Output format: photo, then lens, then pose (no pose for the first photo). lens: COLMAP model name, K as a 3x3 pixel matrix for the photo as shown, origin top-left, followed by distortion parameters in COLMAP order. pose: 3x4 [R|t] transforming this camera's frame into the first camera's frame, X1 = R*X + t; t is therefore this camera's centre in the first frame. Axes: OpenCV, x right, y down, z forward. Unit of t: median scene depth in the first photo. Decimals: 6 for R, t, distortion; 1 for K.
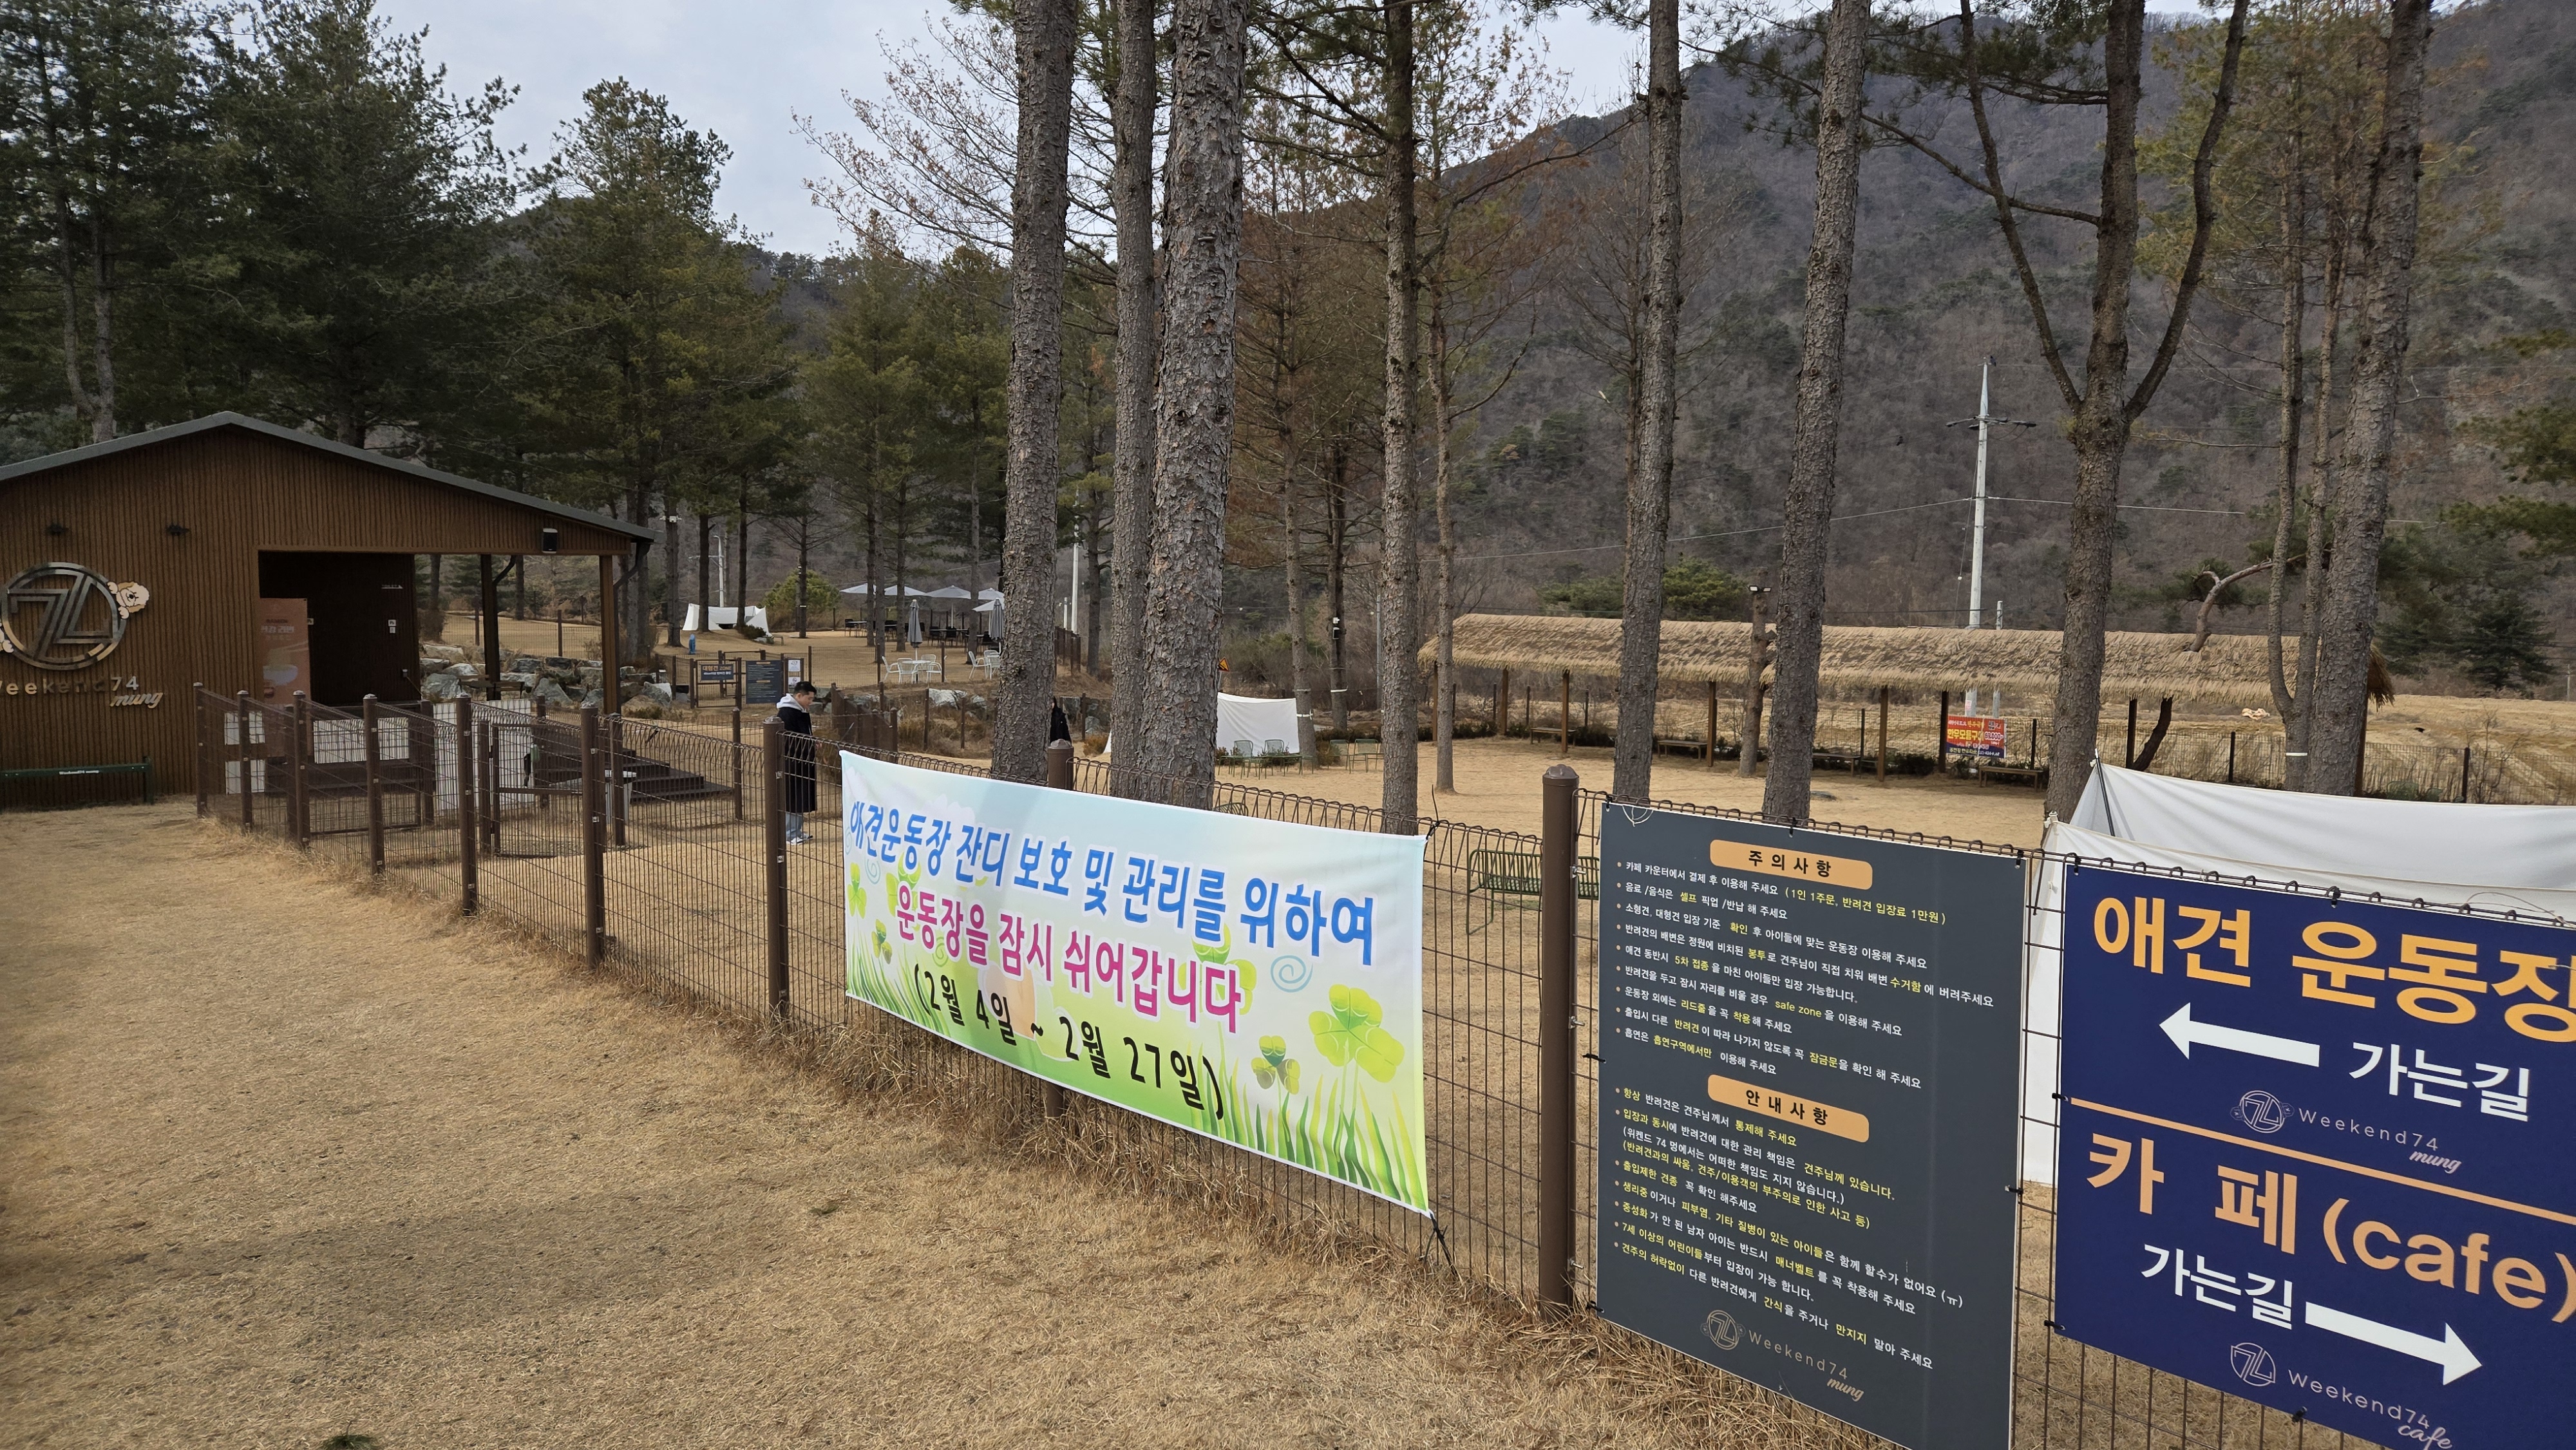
lens RADIAL K [[1701.4, 0, 1288.0], [0, 1701.4, 725.0], [0, 0, 1]] dist [-0.001784, -0.005154]
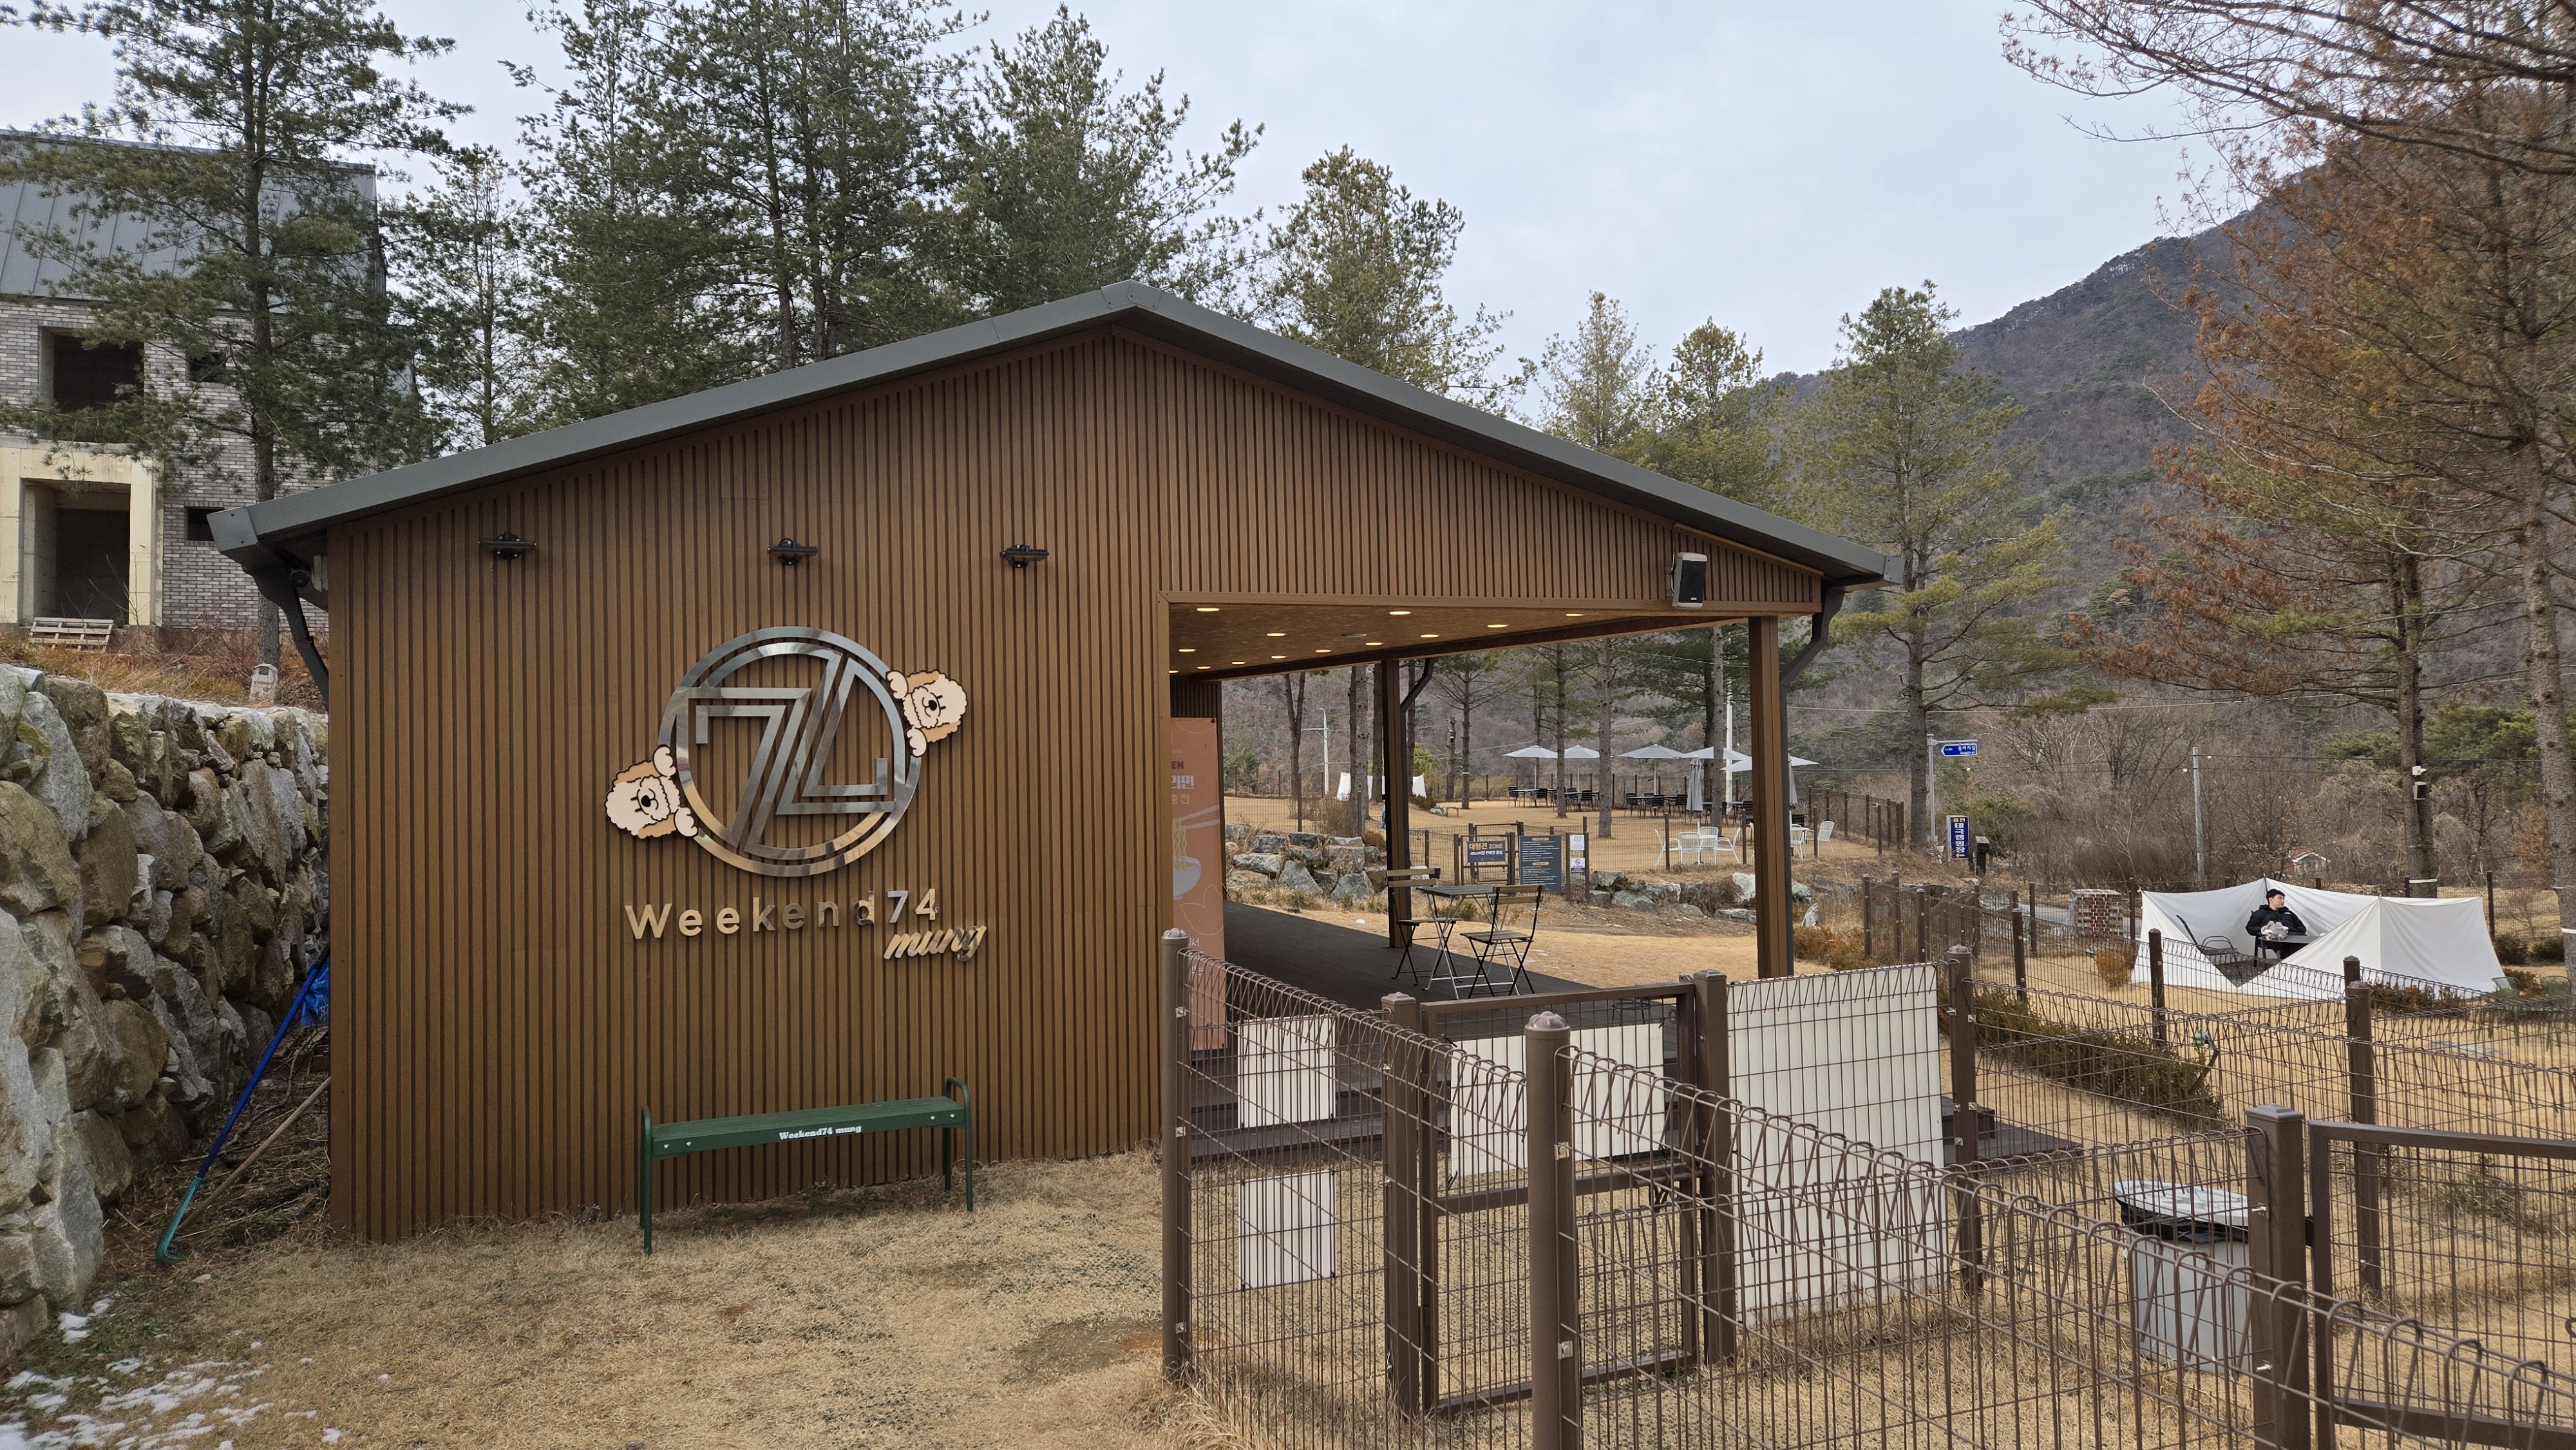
lens RADIAL K [[1701.4, 0, 1288.0], [0, 1701.4, 725.0], [0, 0, 1]] dist [-0.001784, -0.005154]
pose [[0.949729, -0.026727, -0.311930, -0.195561], [-0.004729, 0.995011, -0.099653, -0.011778], [0.313037, 0.096118, 0.944865, 0.263100]]
